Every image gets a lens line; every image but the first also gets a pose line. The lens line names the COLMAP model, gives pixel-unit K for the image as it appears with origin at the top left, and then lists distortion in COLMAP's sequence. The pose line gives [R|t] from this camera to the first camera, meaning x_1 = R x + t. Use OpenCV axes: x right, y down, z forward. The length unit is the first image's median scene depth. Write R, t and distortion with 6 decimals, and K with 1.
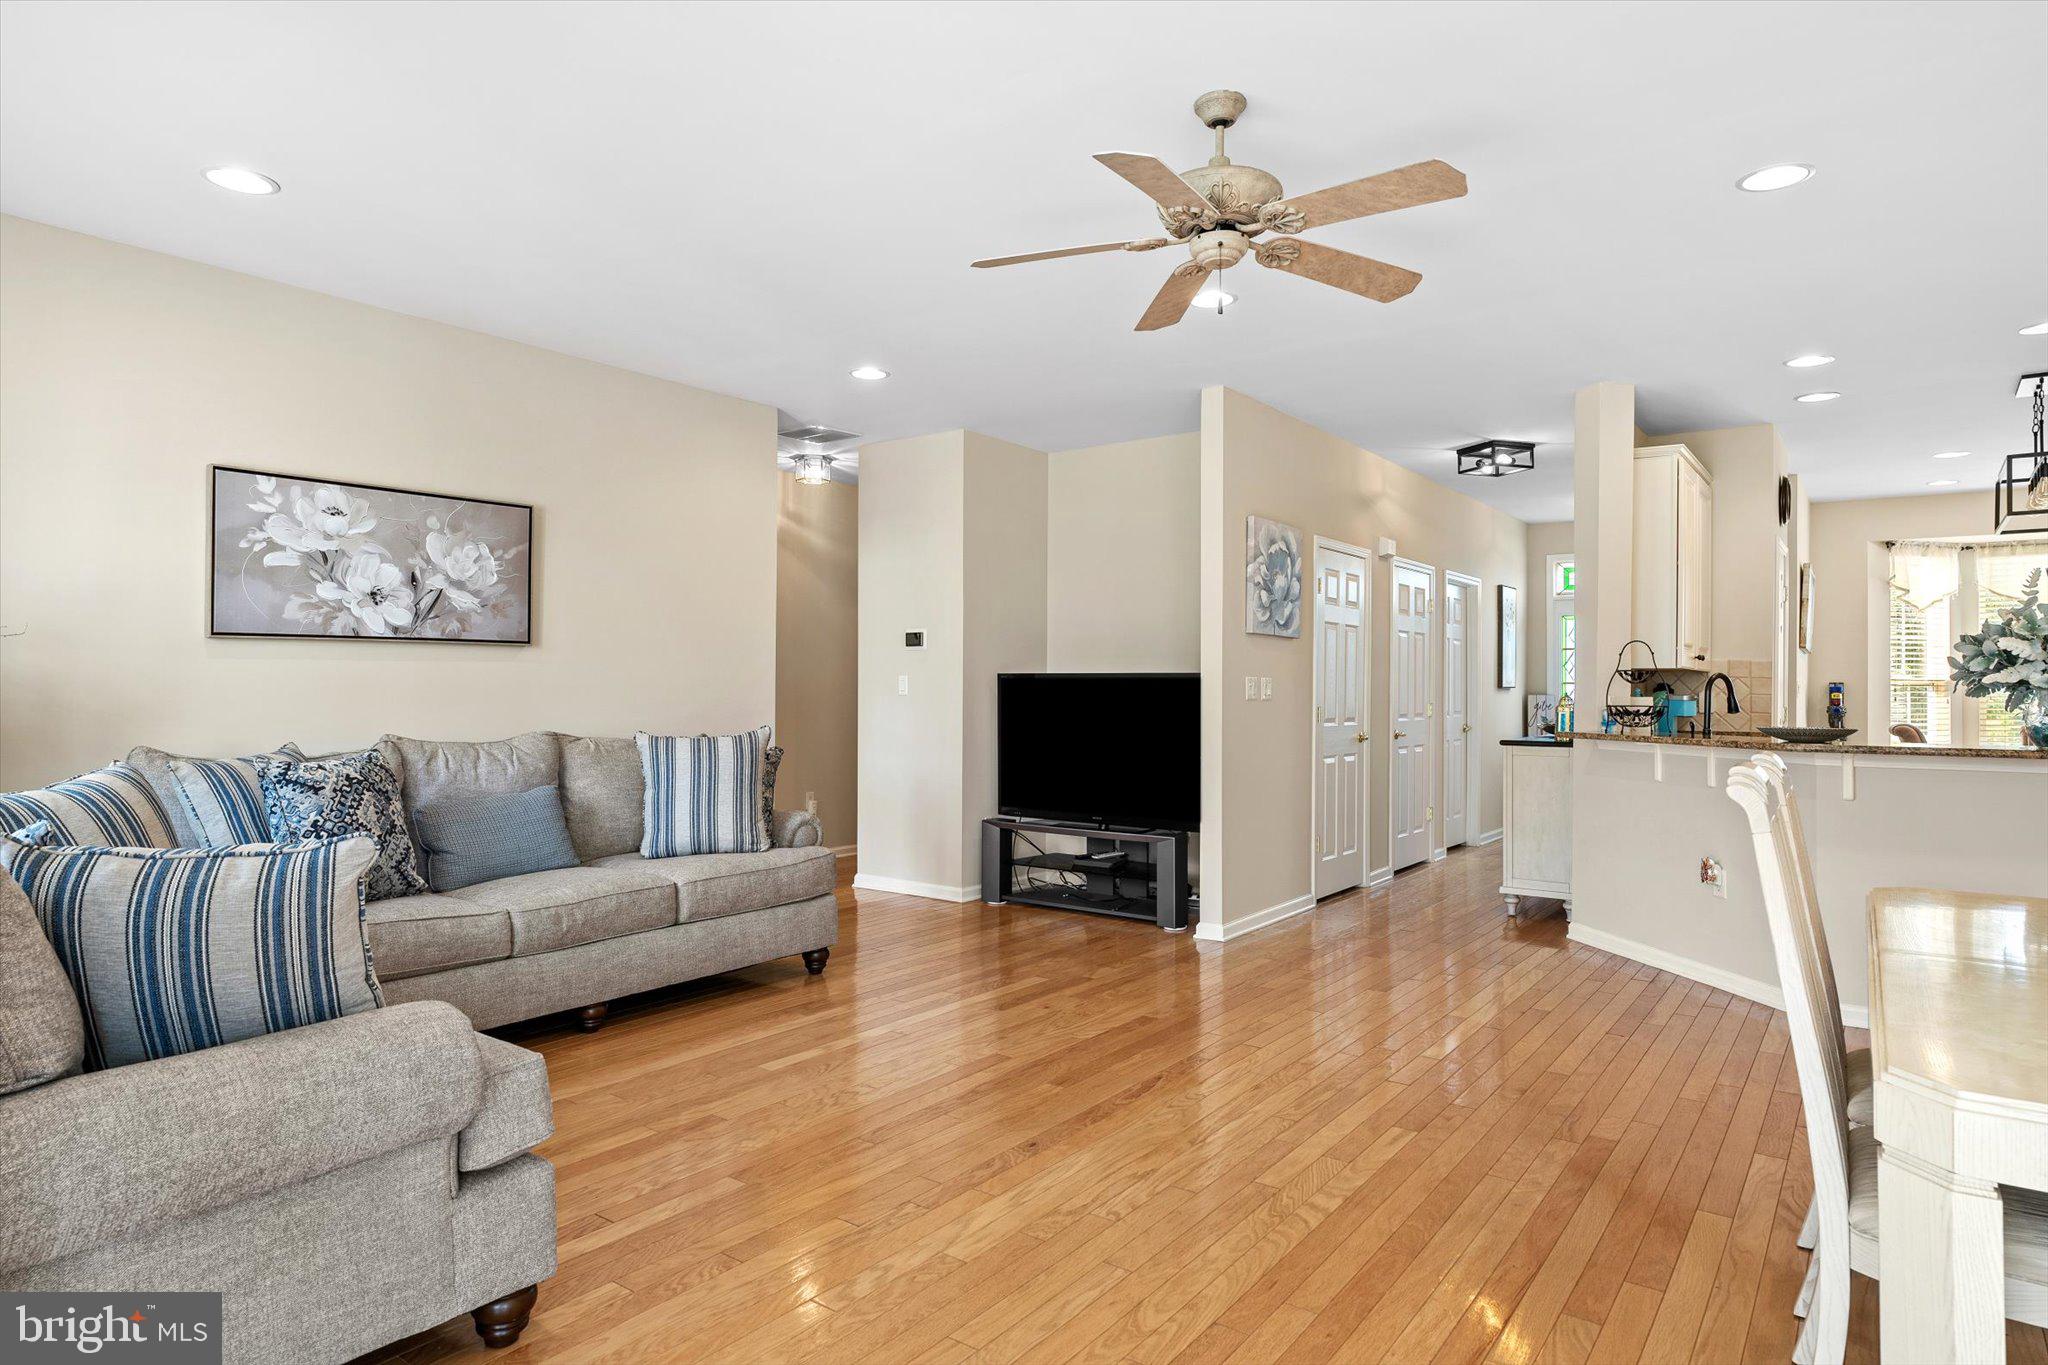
lens RADIAL K [[1178.5, 0, 1024.4], [0, 1178.5, 679.5], [0, 0, 1]] dist [0.000328, -0.000088]
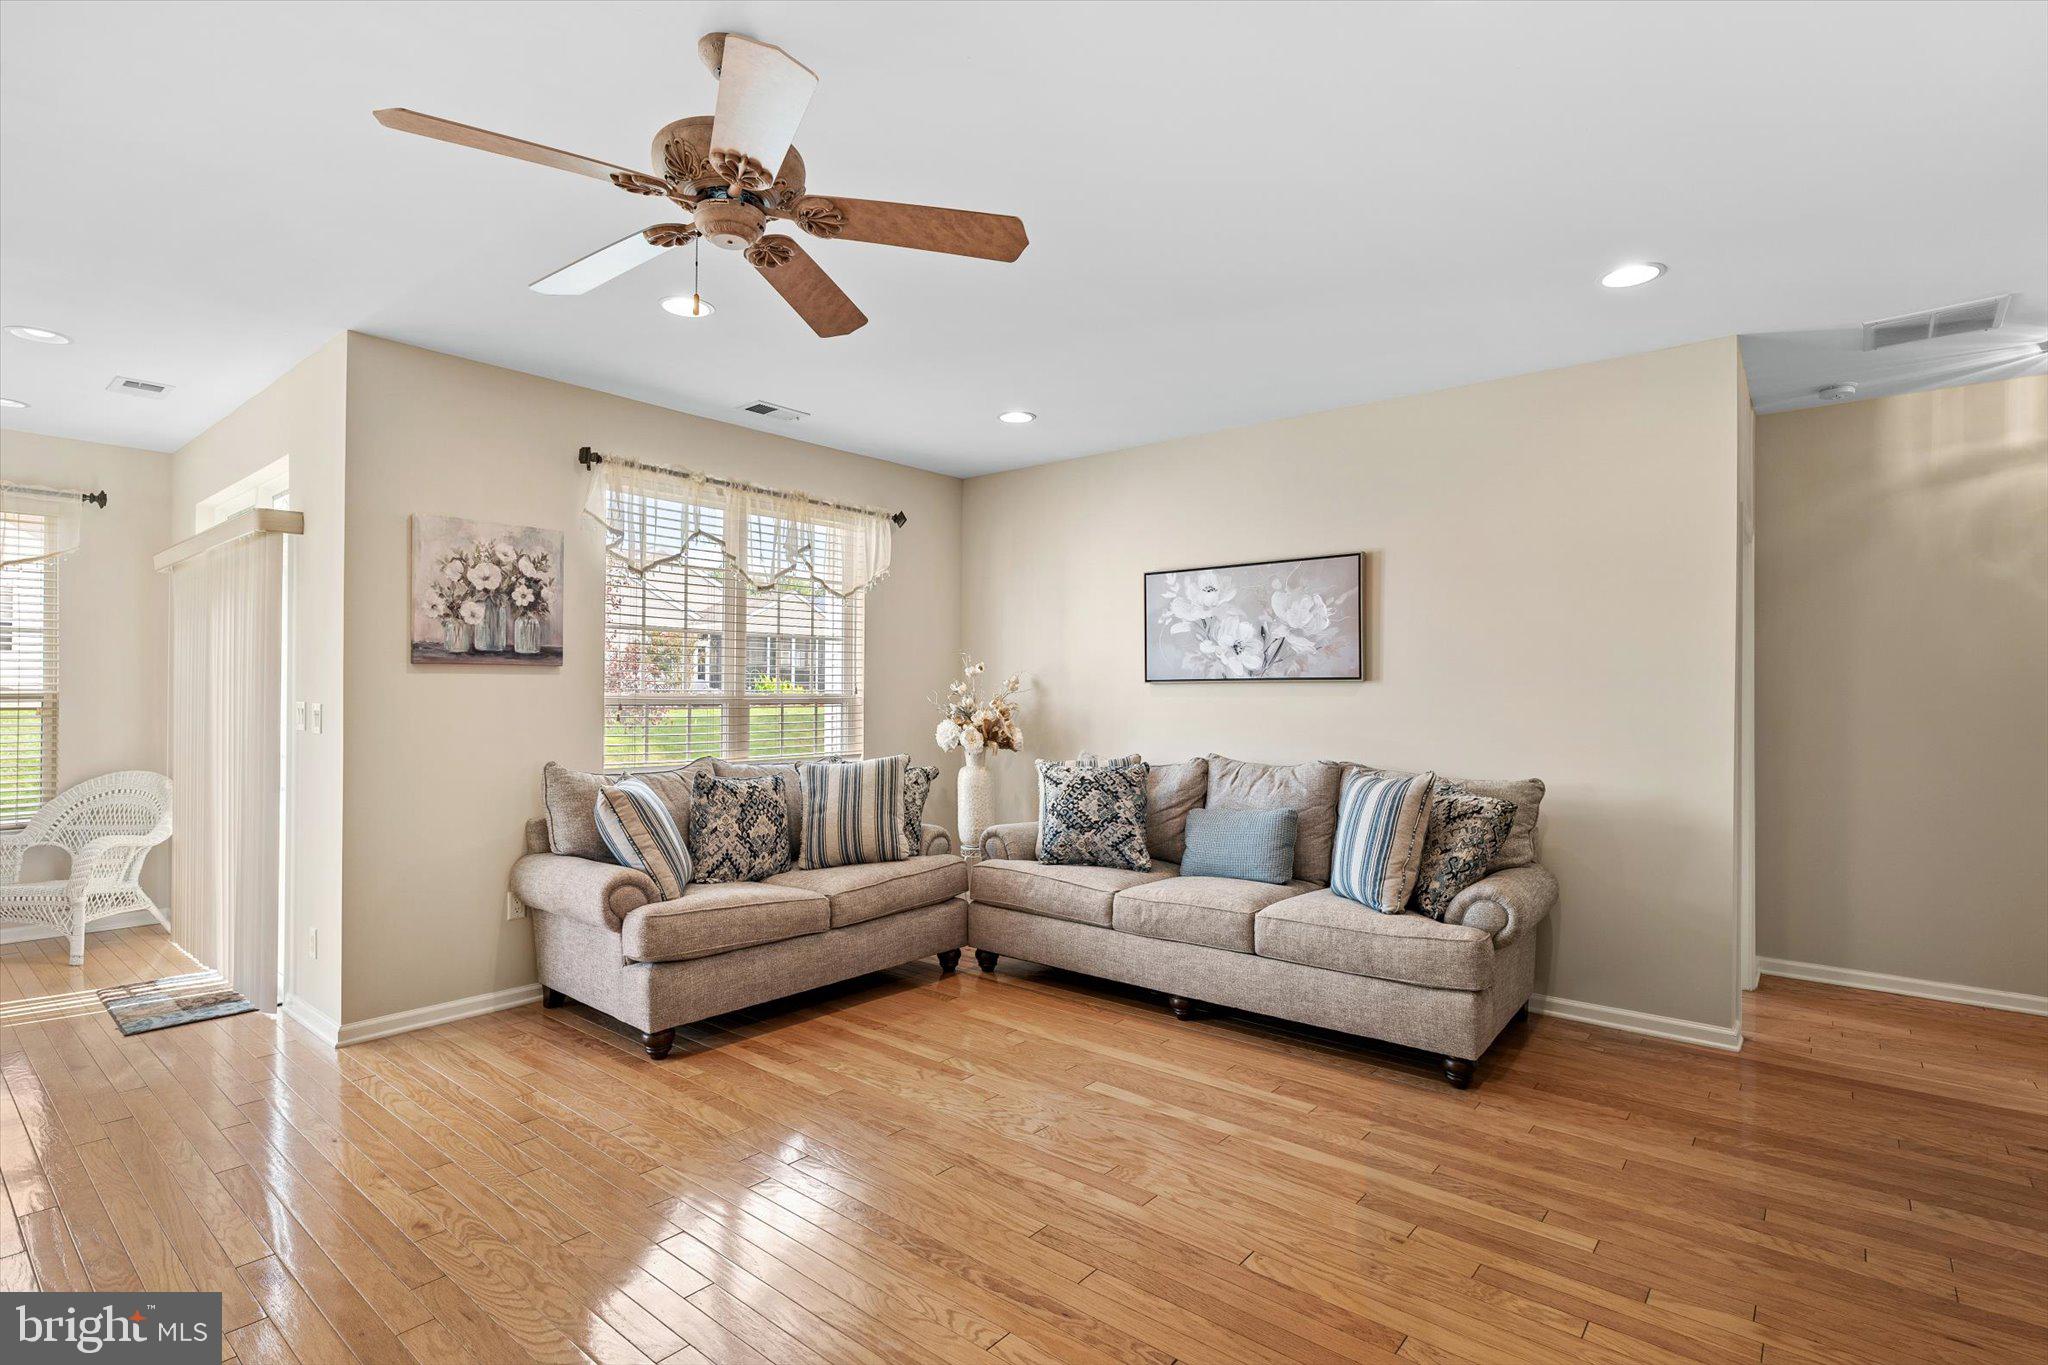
lens RADIAL K [[993.5, 0, 1022.1], [0, 993.5, 692.2], [0, 0, 1]] dist [-0.004062, 0.000119]
pose [[-0.057126, -0.007925, -0.998336, 0.572472], [0.000181, 0.999968, -0.007949, -0.013046], [0.998367, -0.000634, -0.057122, 0.837083]]
